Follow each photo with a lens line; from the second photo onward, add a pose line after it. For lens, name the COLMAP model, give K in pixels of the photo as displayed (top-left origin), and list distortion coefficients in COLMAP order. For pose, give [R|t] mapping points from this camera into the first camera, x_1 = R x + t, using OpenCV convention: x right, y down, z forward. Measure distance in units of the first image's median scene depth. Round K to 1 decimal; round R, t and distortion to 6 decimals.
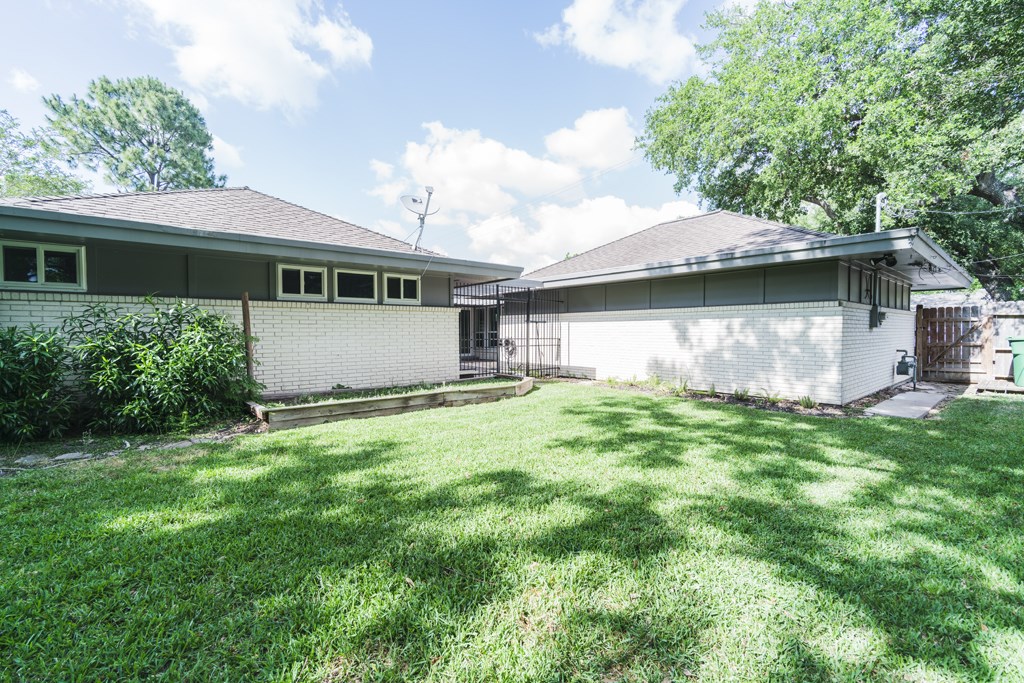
lens RADIAL K [[430.1, 0, 512.0], [0, 430.1, 341.5], [0, 0, 1]] dist [-0.001310, -0.000044]
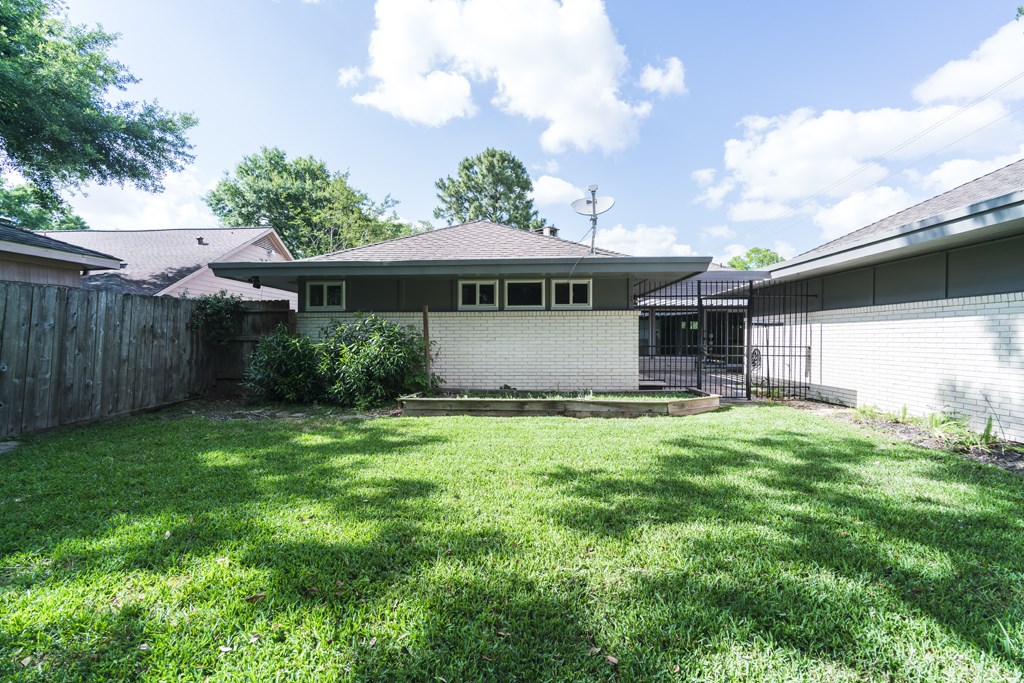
lens RADIAL K [[430.1, 0, 512.0], [0, 430.1, 341.5], [0, 0, 1]] dist [-0.001310, -0.000044]
pose [[0.742503, 0.006106, -0.669815, 0.338867], [-0.016252, 0.999828, -0.008901, -0.001413], [0.669646, 0.017495, 0.742474, 0.188762]]
